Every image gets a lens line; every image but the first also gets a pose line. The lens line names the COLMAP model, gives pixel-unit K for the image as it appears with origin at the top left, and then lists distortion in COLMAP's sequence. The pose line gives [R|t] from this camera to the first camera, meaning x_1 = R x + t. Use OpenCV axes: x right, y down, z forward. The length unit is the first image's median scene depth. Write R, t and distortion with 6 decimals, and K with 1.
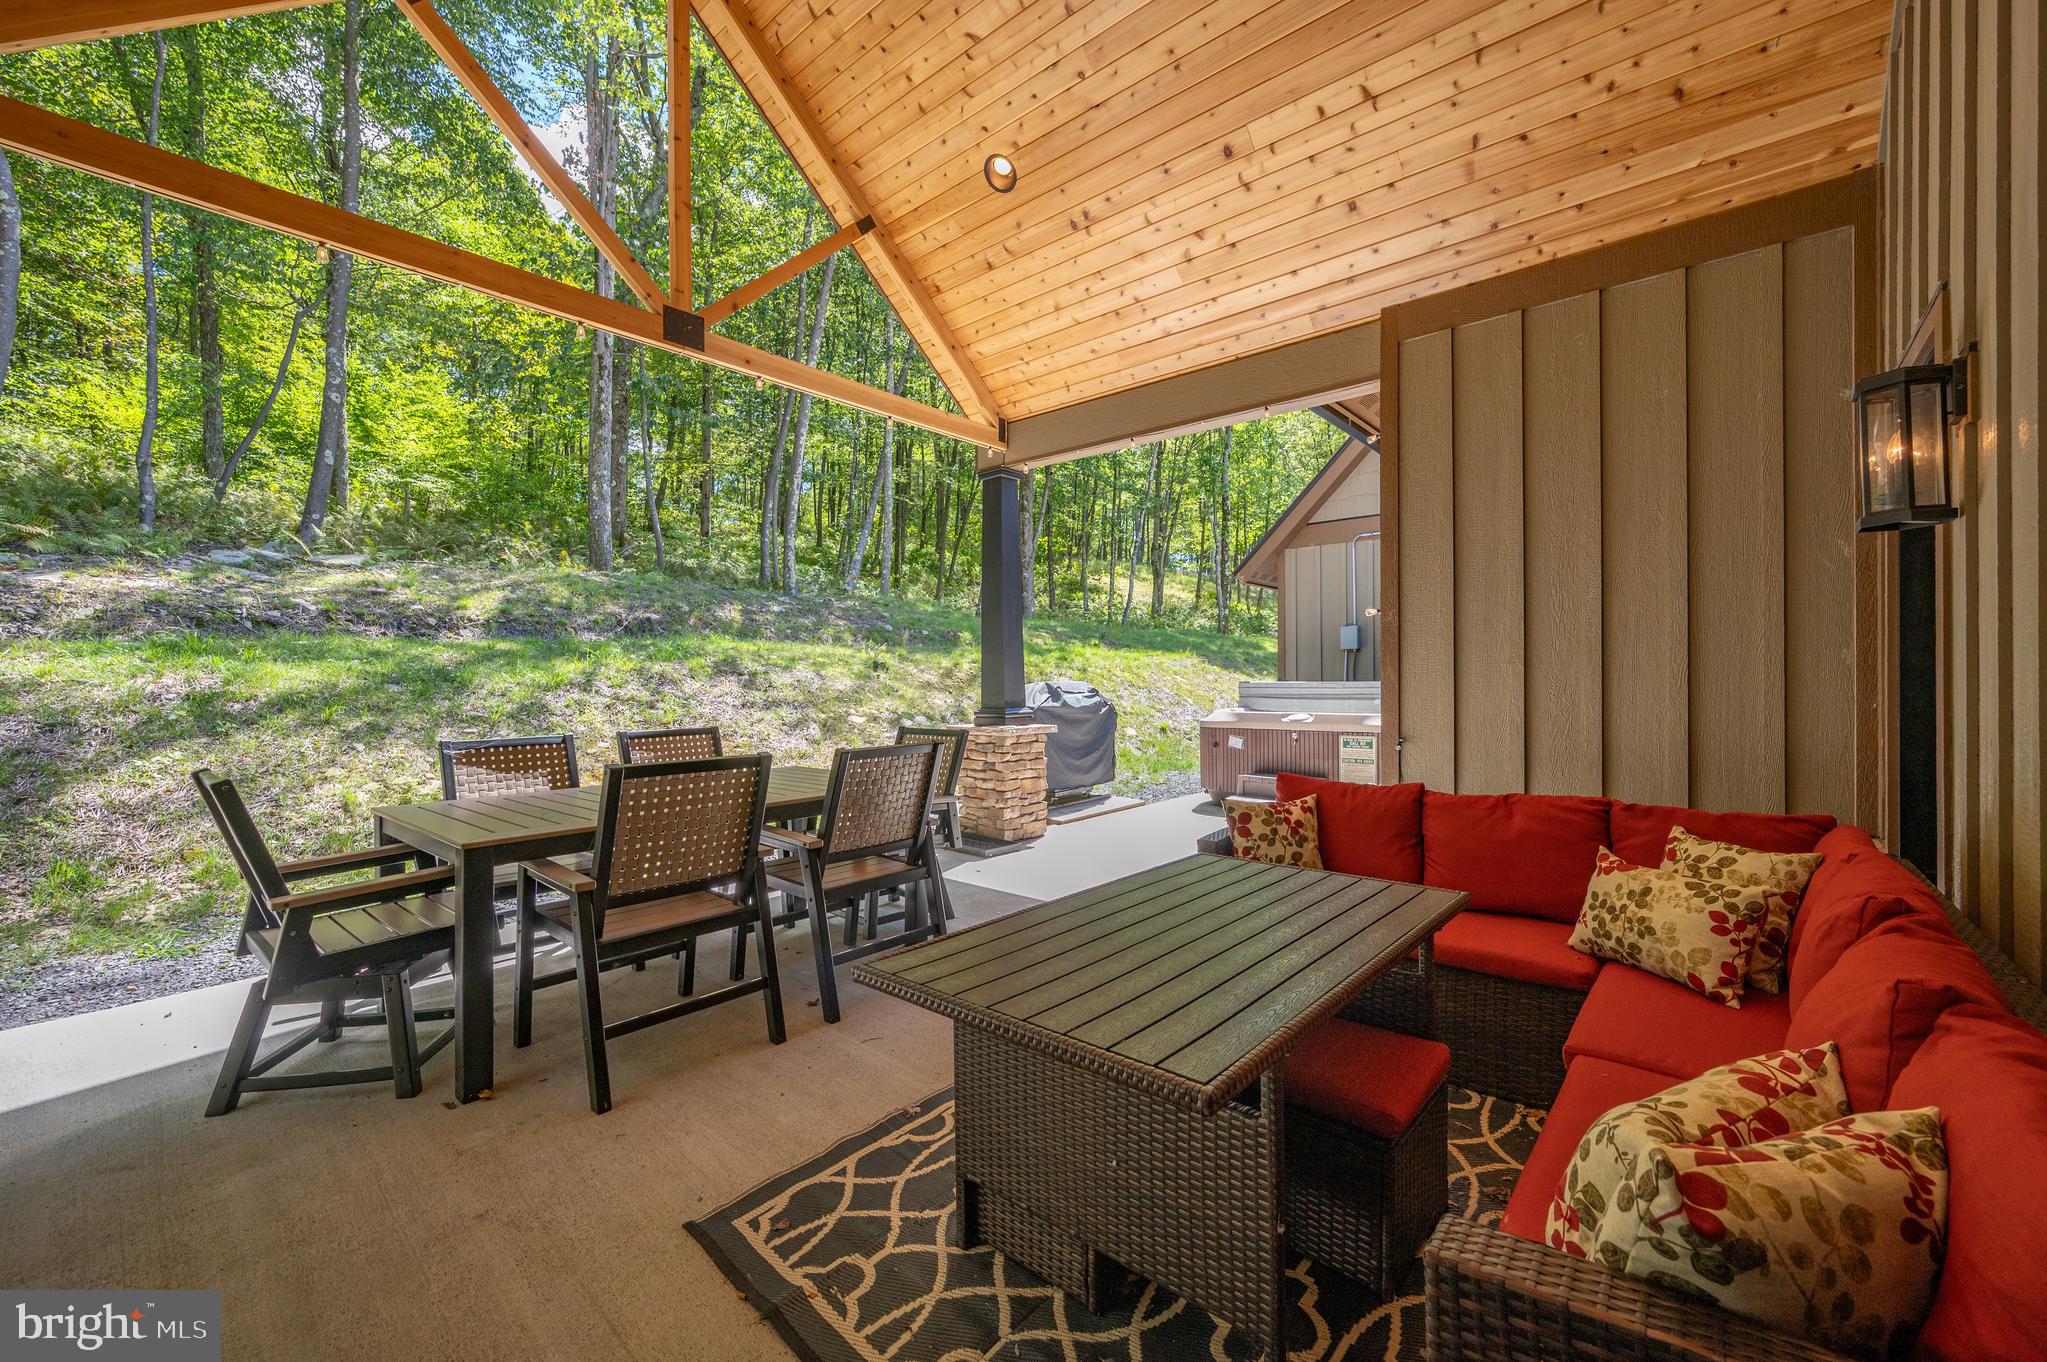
lens RADIAL K [[808.7, 0, 1023.5], [0, 808.7, 681.0], [0, 0, 1]] dist [0.000310, -0.000035]
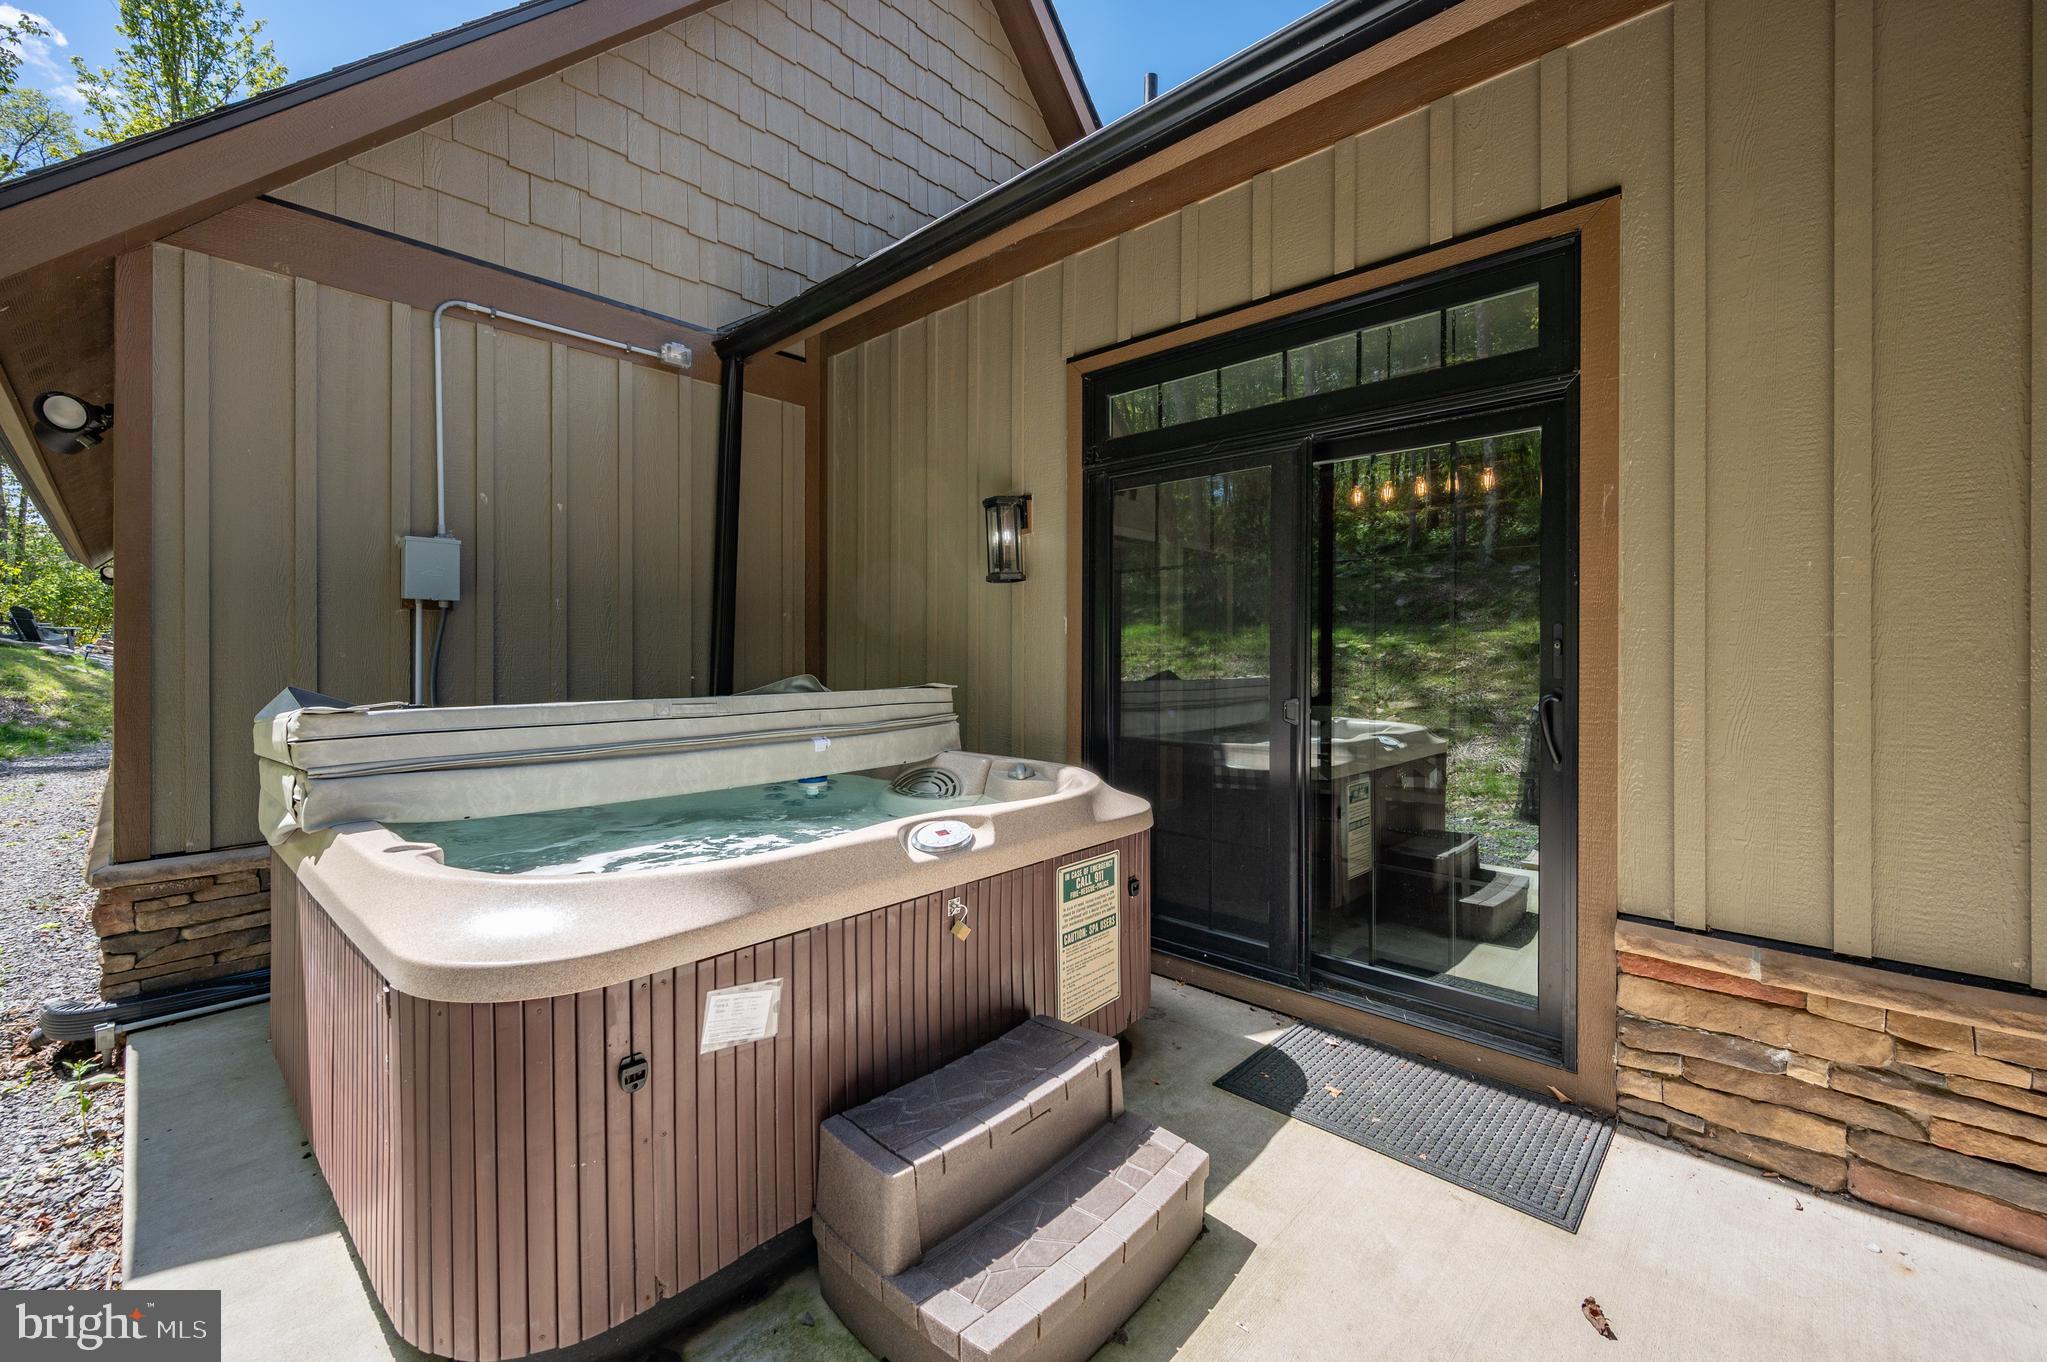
lens RADIAL K [[819.2, 0, 1027.0], [0, 819.2, 653.2], [0, 0, 1]] dist [-0.000655, -0.000111]
pose [[0.024198, 0.009312, 0.999664, 0.109852], [-0.000486, 0.999957, -0.009303, -0.031355], [-0.999707, -0.000261, 0.024201, 1.890354]]
